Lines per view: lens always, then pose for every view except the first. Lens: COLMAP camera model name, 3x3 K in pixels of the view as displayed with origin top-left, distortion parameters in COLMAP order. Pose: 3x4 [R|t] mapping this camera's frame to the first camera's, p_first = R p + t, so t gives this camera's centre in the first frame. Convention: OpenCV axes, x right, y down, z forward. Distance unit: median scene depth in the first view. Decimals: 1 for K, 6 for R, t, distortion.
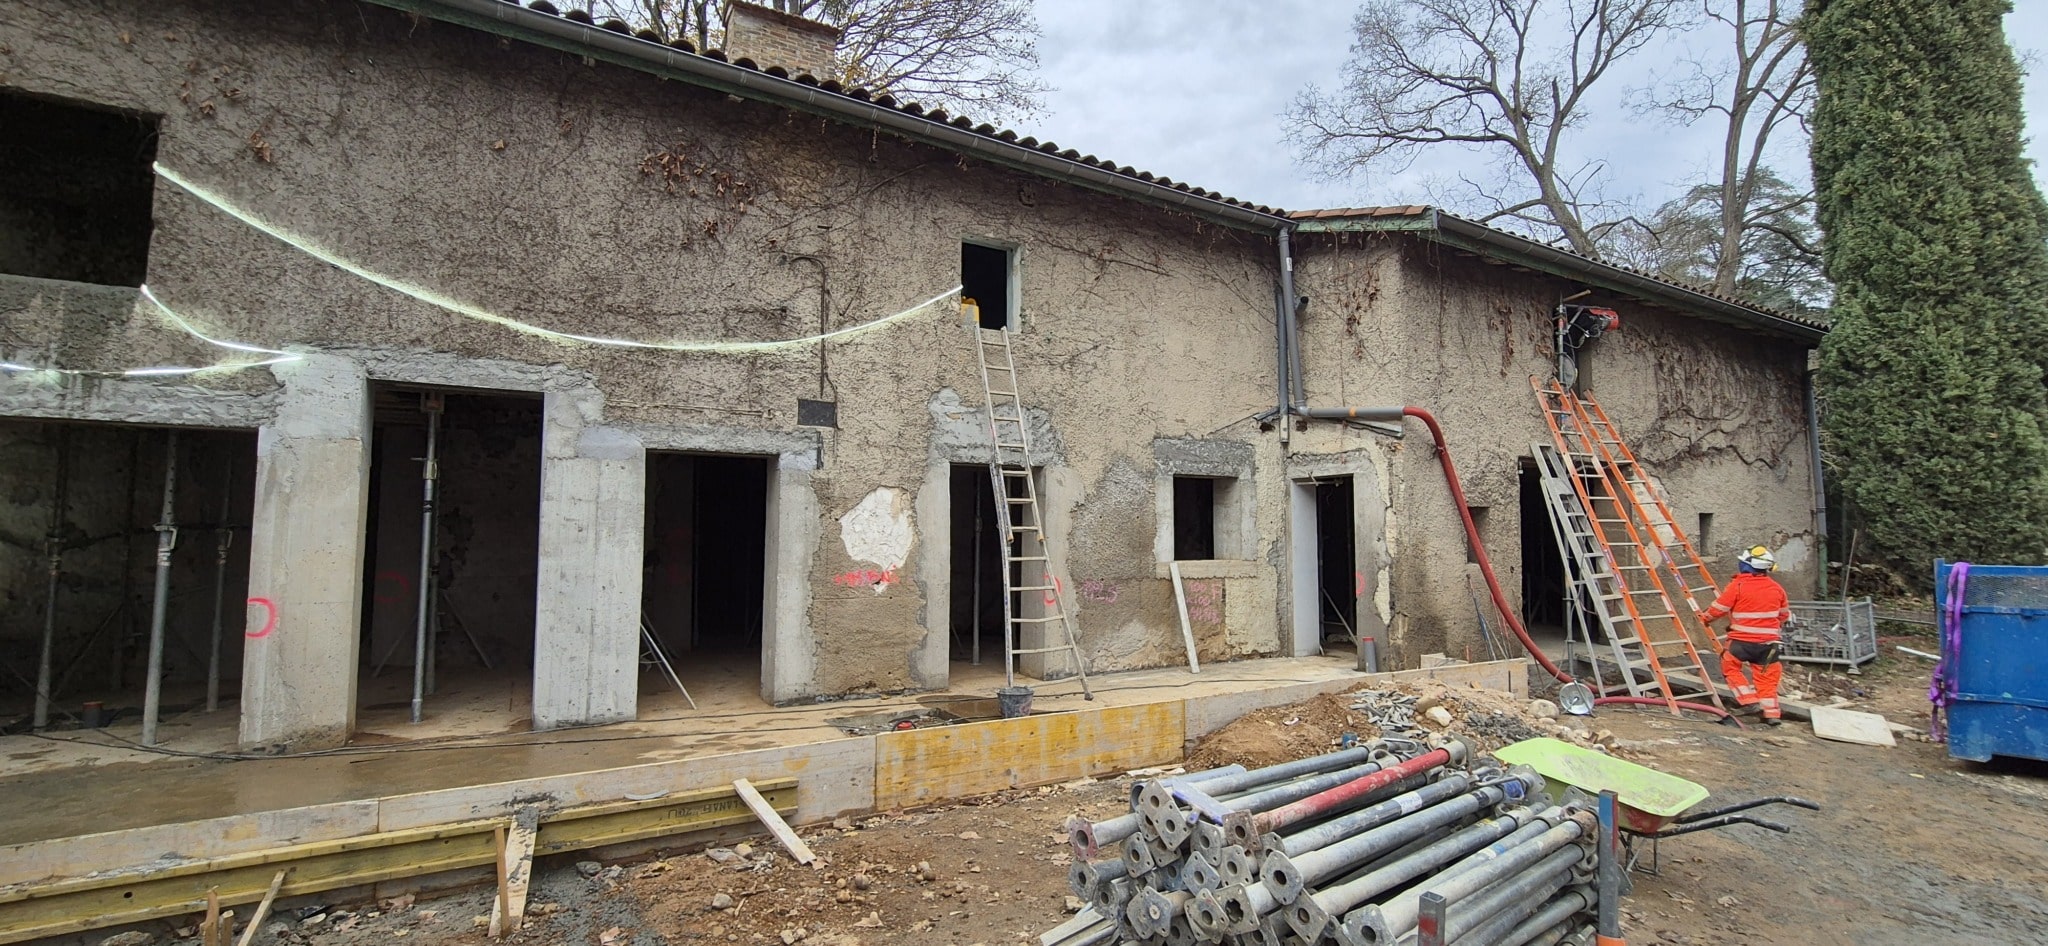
lens RADIAL K [[793.3, 0, 1032.5], [0, 793.3, 496.9], [0, 0, 1]] dist [-0.001762, -0.000003]
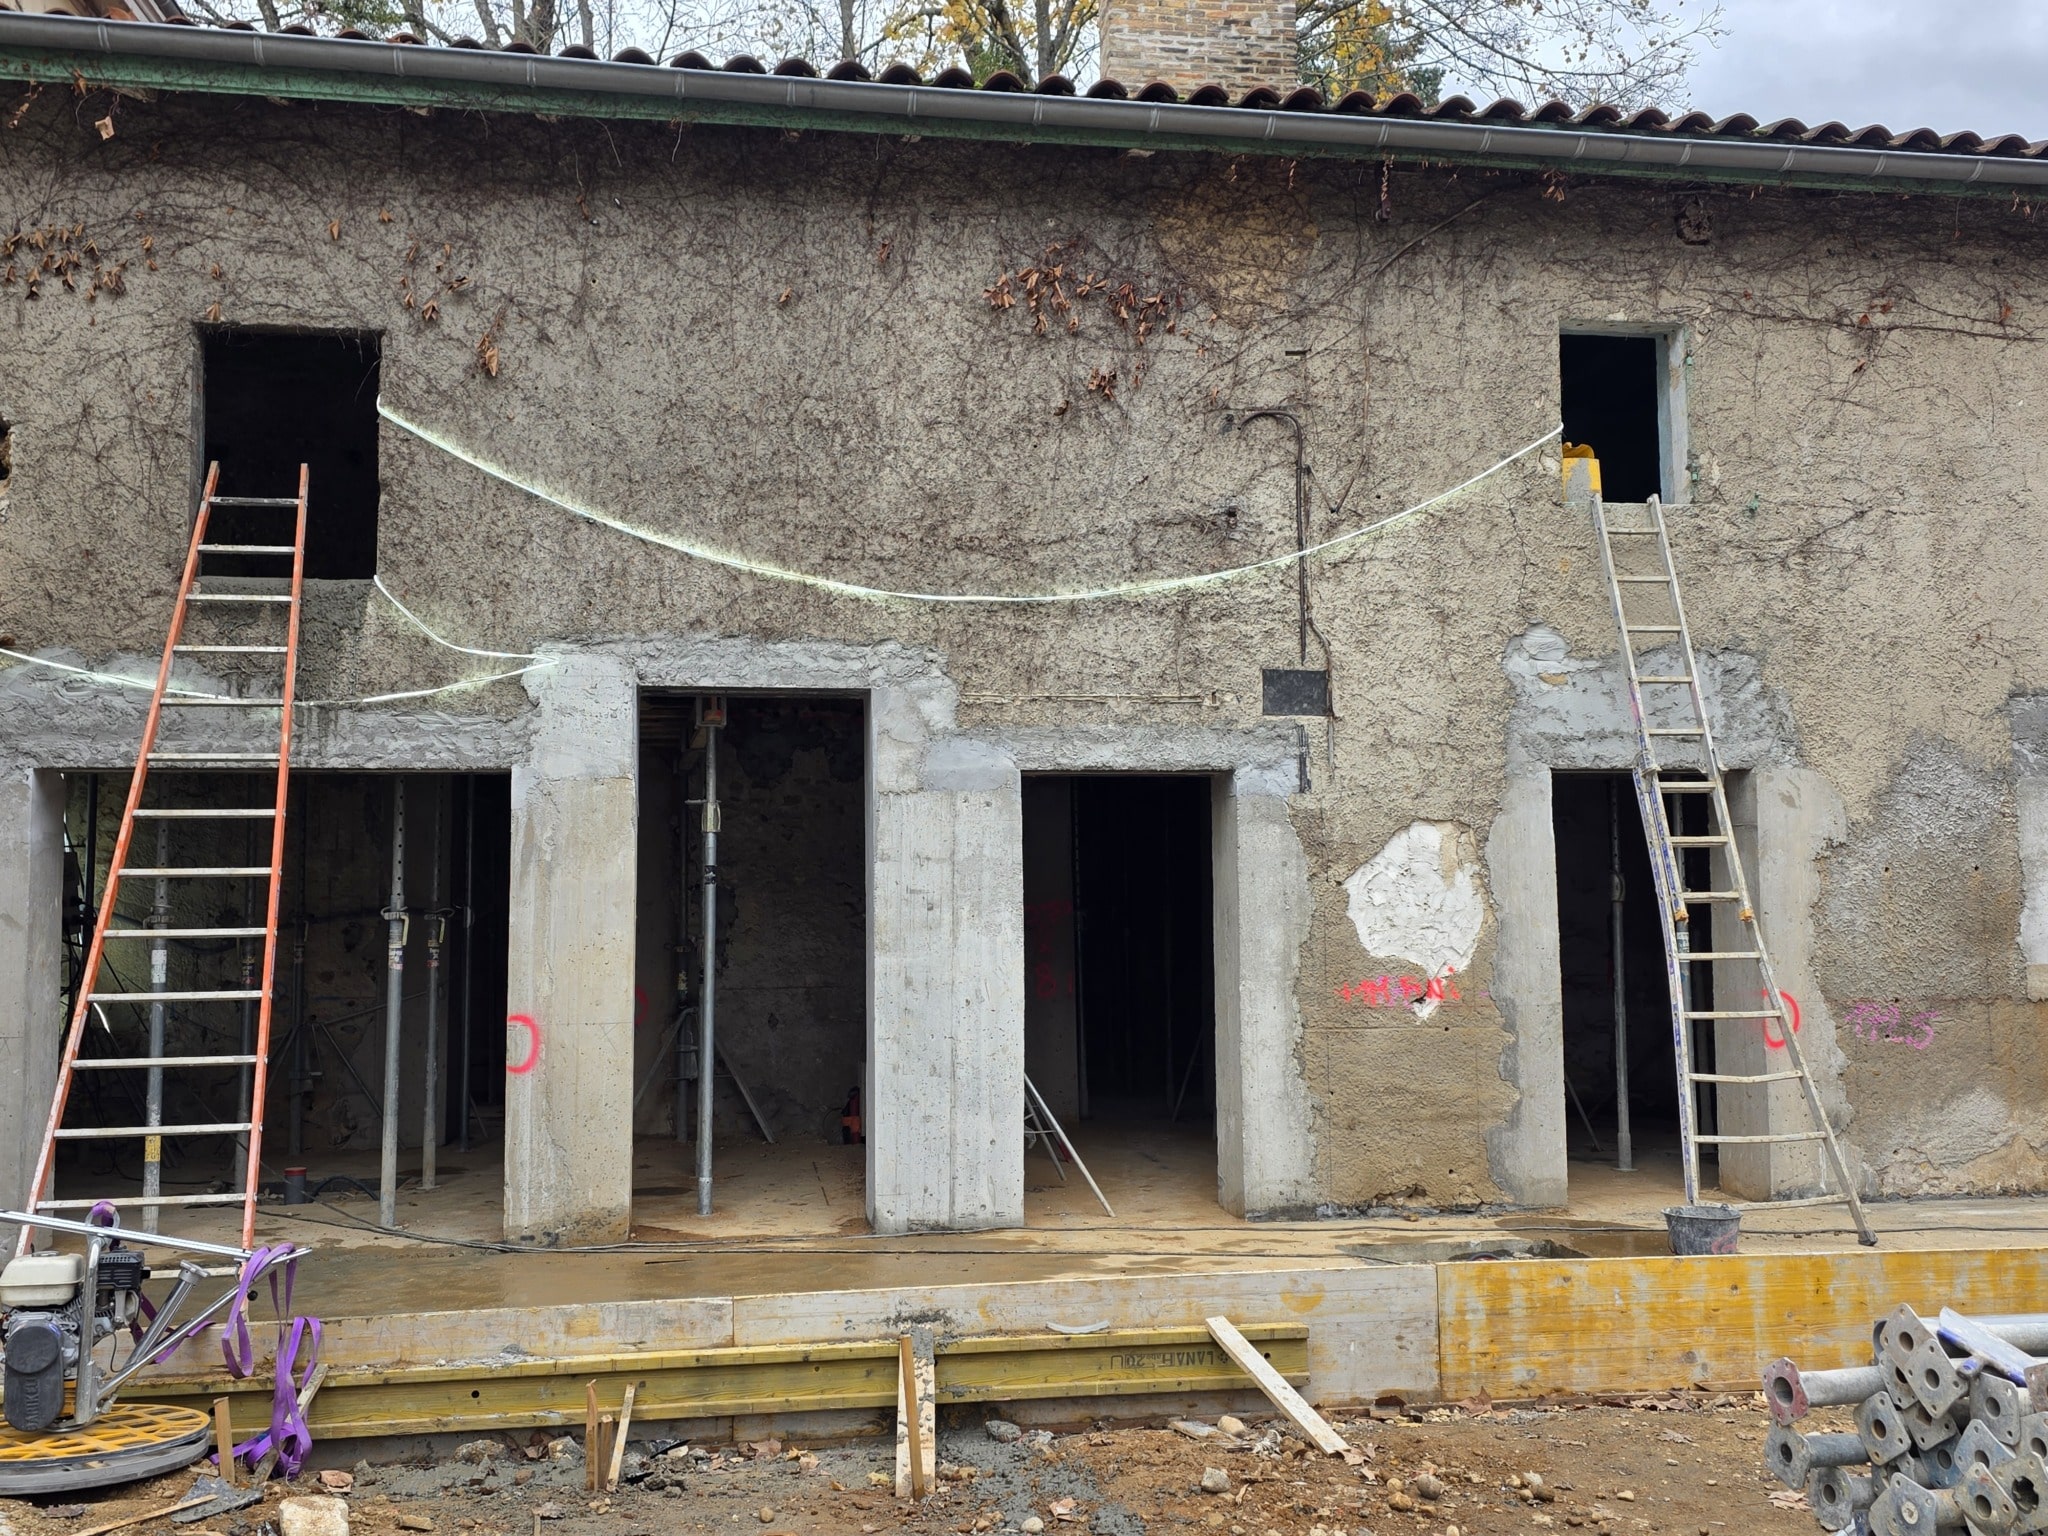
lens RADIAL K [[1833.2, 0, 1024.0], [0, 1833.2, 768.0], [0, 0, 1]] dist [0.144756, -0.249248]
pose [[0.925379, -0.041587, -0.376754, 0.039625], [0.031833, 0.998978, -0.032082, -0.019551], [0.377703, 0.017694, 0.925758, -0.298453]]
